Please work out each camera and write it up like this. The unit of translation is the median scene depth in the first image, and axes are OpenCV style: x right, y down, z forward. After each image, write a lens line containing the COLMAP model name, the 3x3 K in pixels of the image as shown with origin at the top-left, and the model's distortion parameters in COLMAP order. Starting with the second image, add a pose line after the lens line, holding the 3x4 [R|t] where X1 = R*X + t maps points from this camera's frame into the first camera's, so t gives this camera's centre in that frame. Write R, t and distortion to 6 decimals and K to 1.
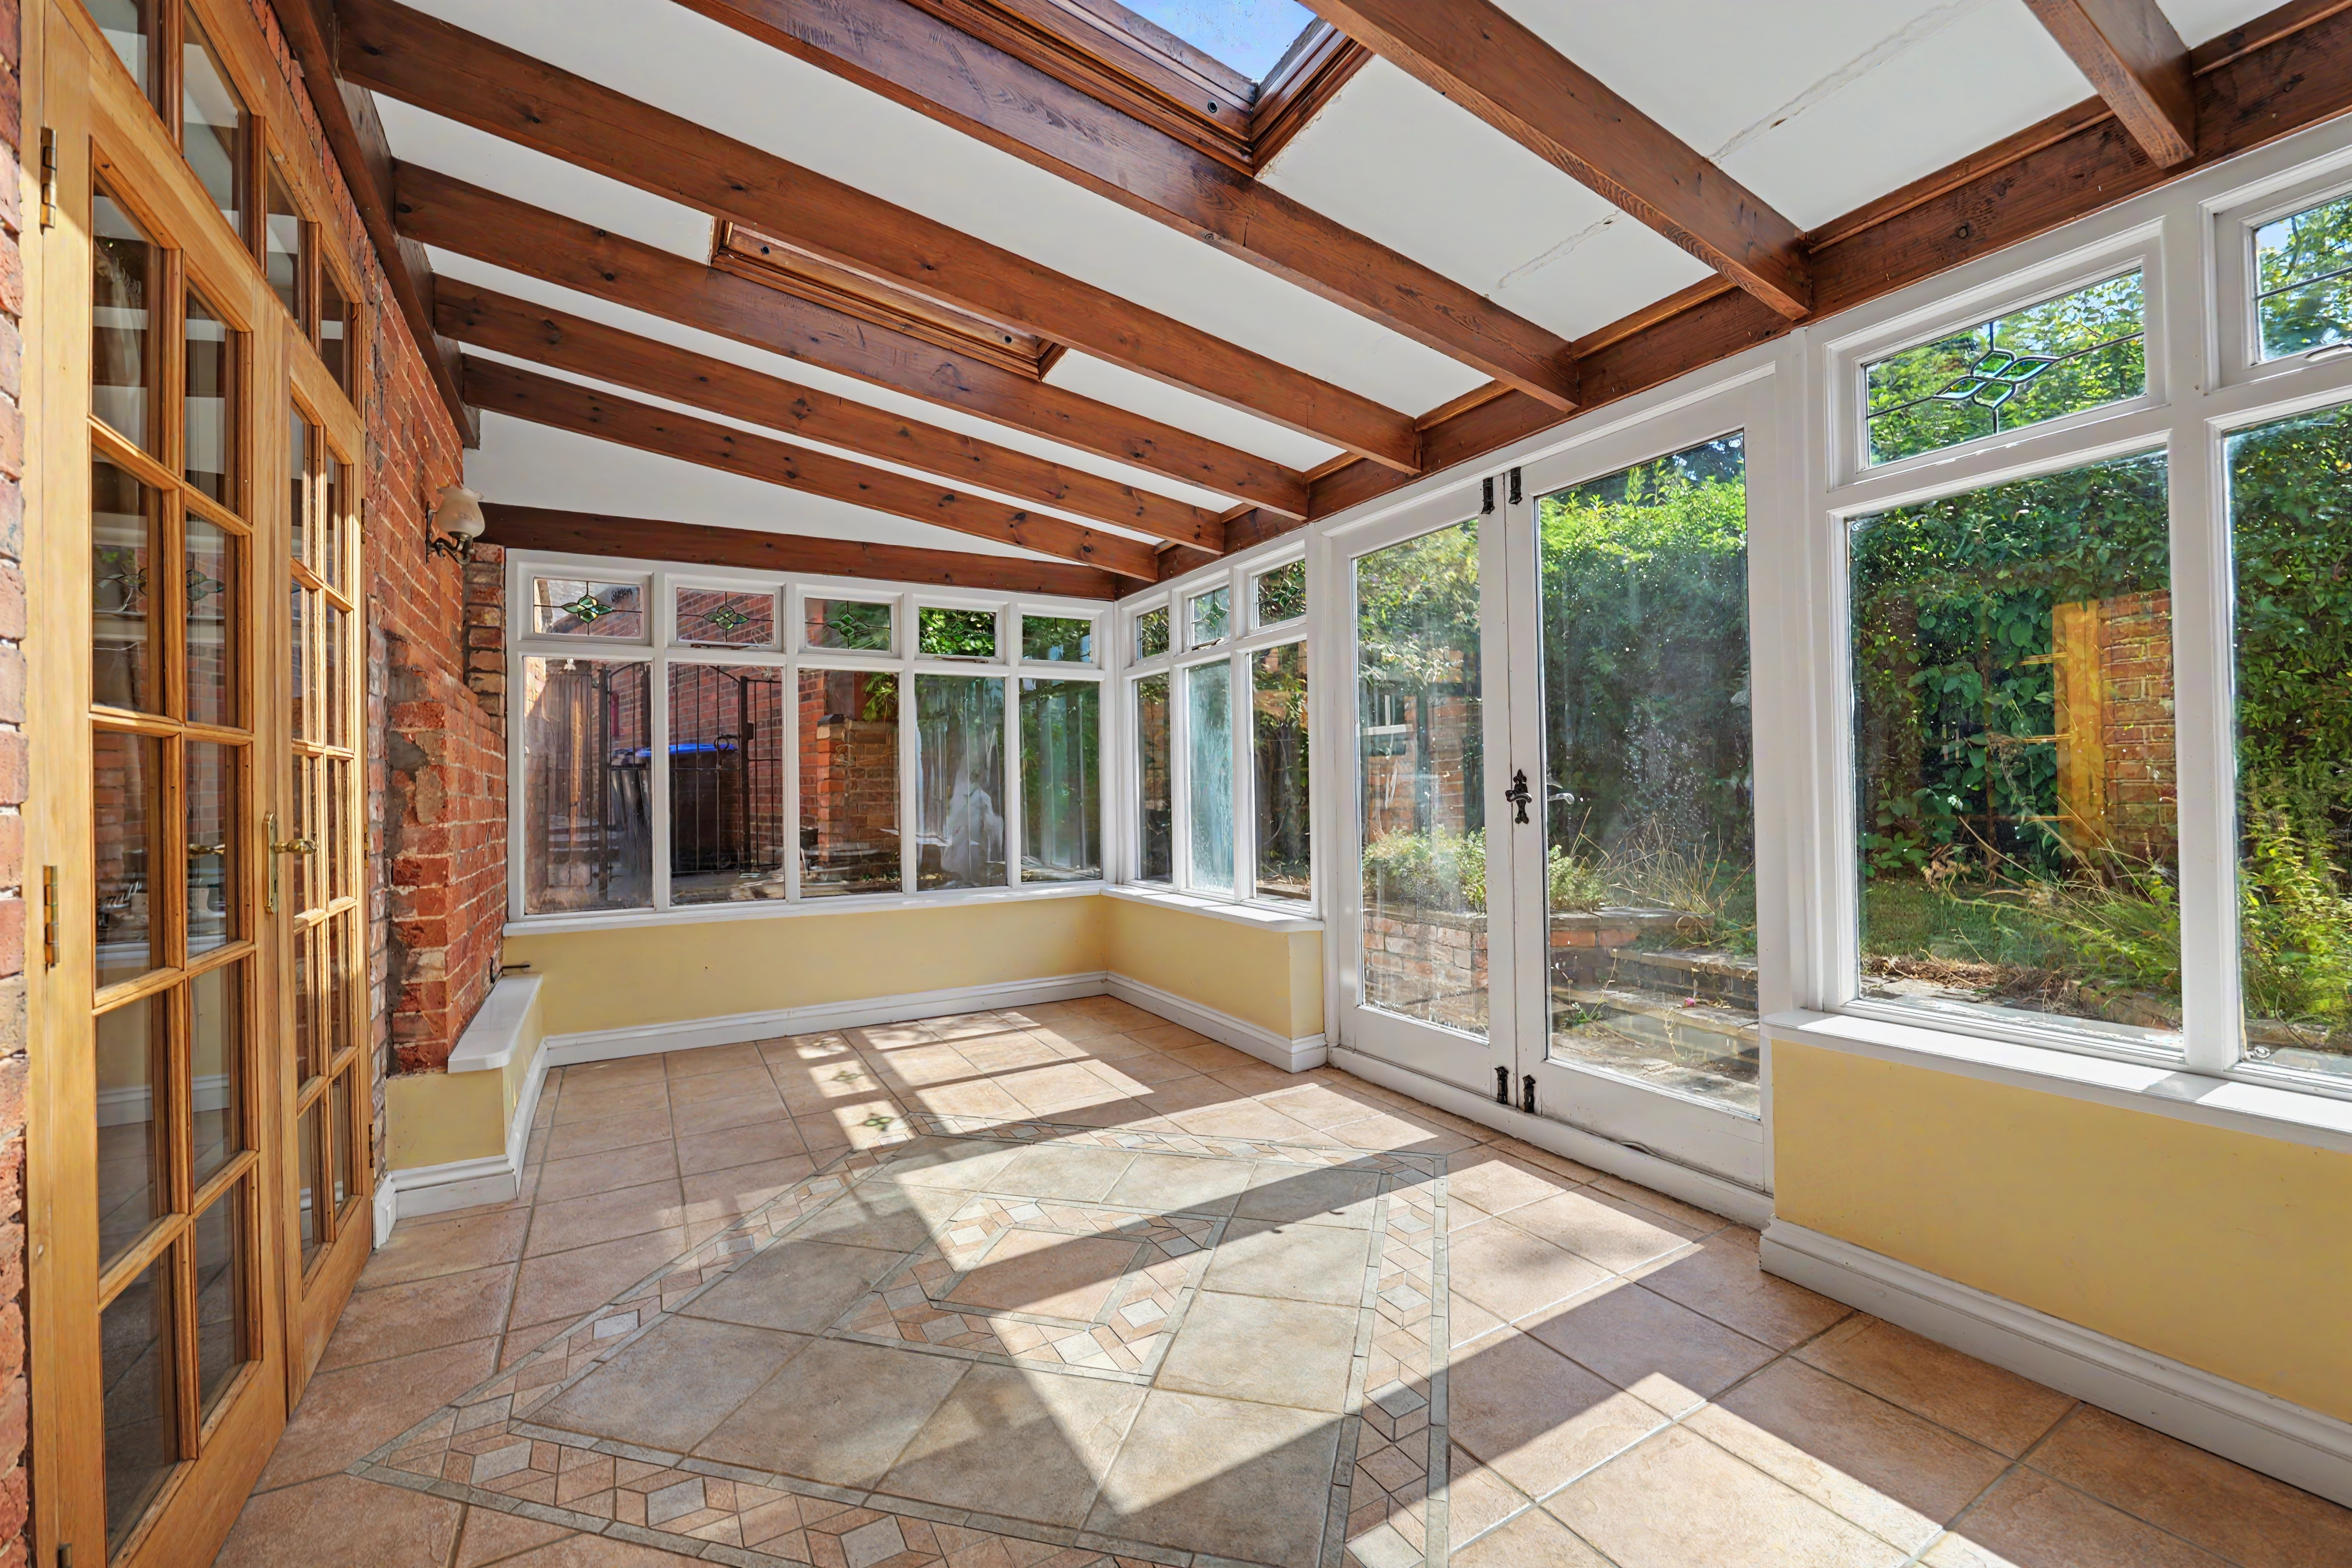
lens RADIAL K [[961.5, 0, 1176.2], [0, 961.5, 784.6], [0, 0, 1]] dist [-0.012006, -0.000285]
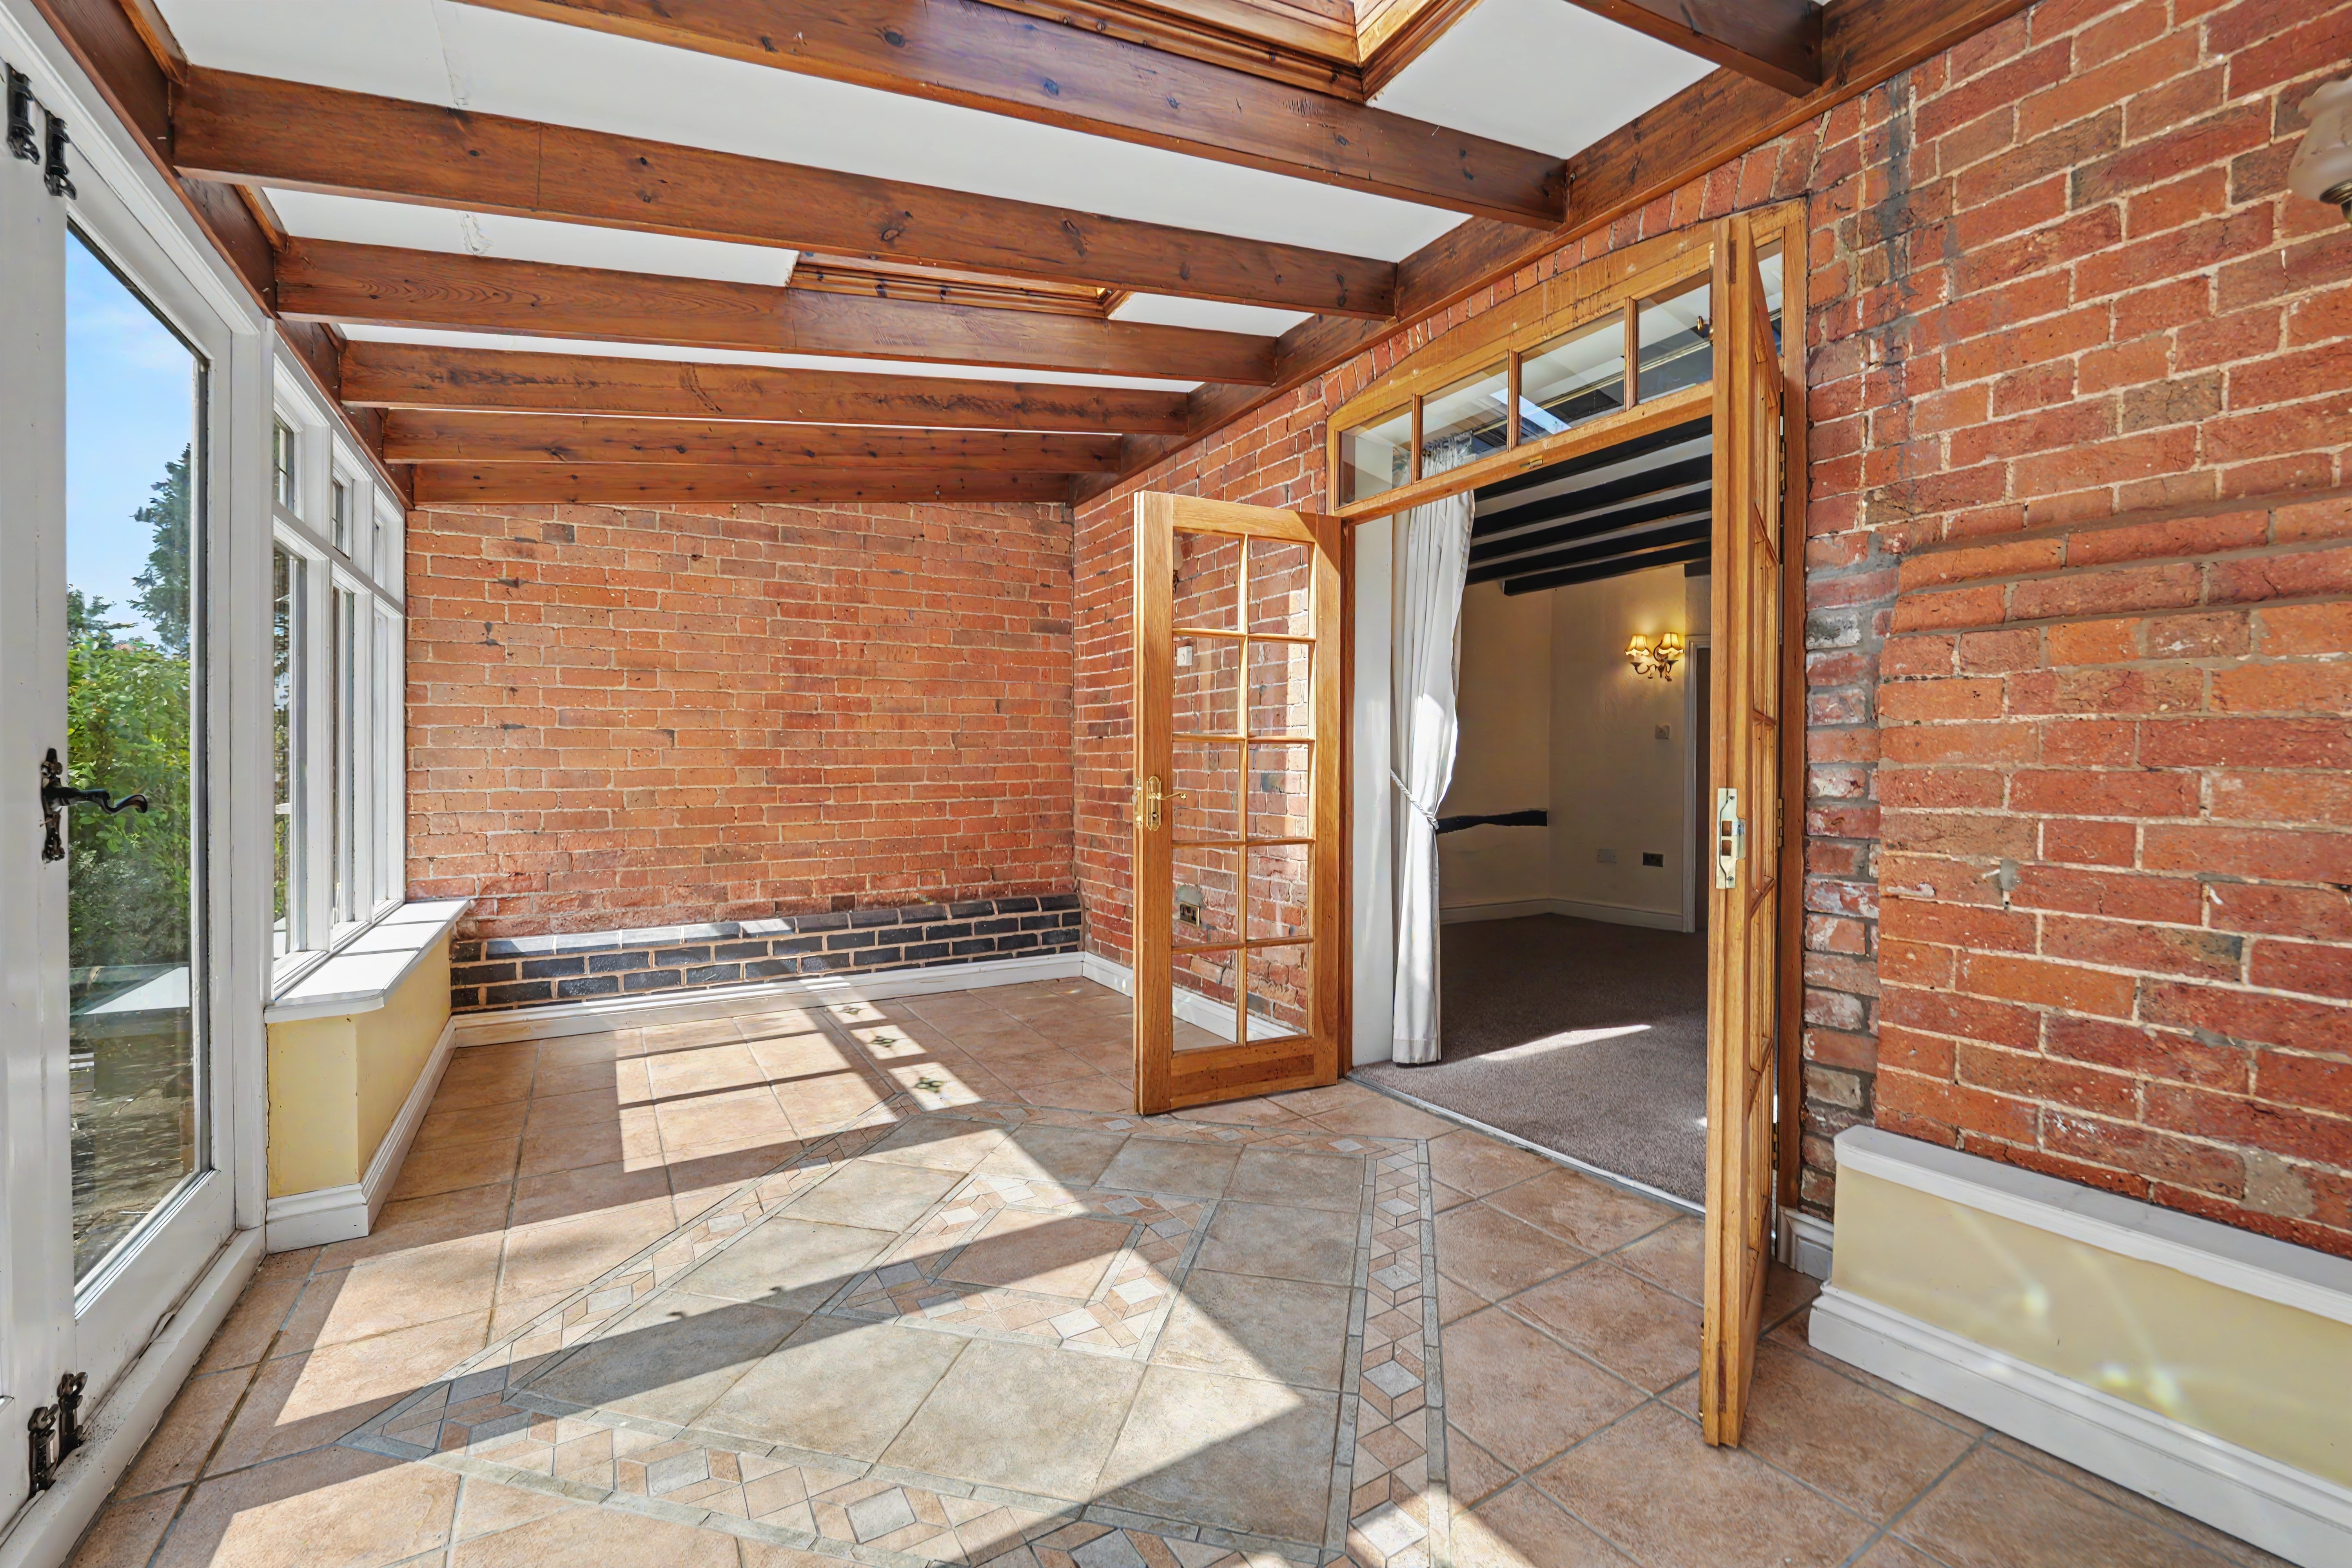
lens RADIAL K [[961.5, 0, 1176.0], [0, 961.5, 775.8], [0, 0, 1]] dist [-0.012006, -0.000285]
pose [[-0.999482, 0.016919, -0.027378, -0.249485], [0.016771, 0.999843, 0.005633, 0.005802], [0.027469, 0.005171, -0.999609, 1.957032]]
